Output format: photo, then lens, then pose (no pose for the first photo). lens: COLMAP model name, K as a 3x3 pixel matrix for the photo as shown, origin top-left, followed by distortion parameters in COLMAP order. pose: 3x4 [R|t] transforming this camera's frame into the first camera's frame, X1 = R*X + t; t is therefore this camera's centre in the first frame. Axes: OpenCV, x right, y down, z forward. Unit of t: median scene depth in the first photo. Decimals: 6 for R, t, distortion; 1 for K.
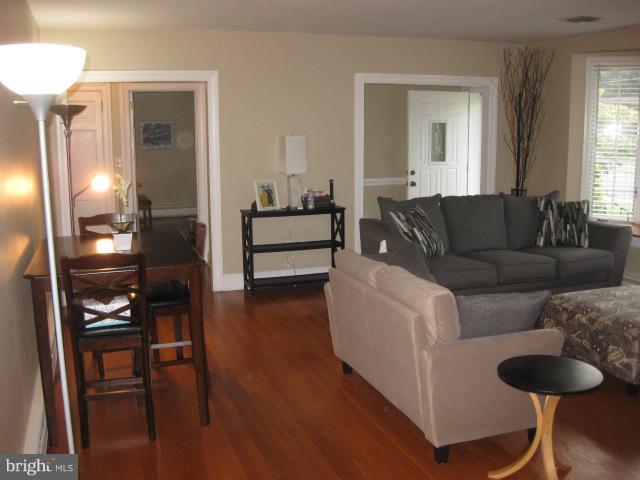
lens RADIAL K [[659.1, 0, 320.0], [0, 659.1, 240.0], [0, 0, 1]] dist [-0.153679, 0.001528]
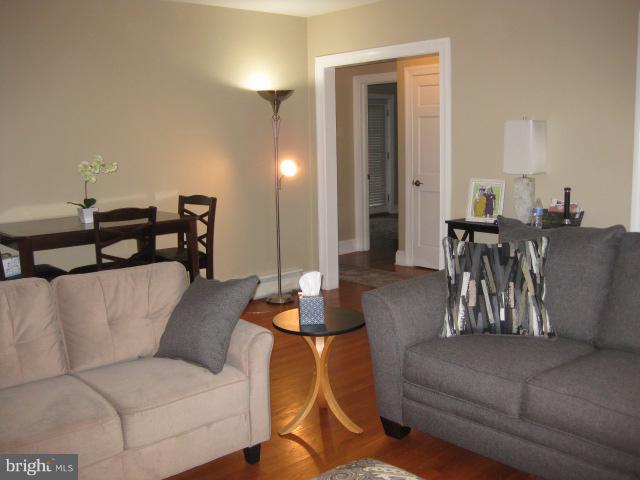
lens RADIAL K [[659.1, 0, 320.0], [0, 659.1, 240.0], [0, 0, 1]] dist [-0.153679, 0.001528]
pose [[0.384376, 0.141747, -0.912230, 0.532804], [-0.138660, 0.985797, 0.094752, -0.071576], [0.912704, 0.090069, 0.398571, 0.570586]]
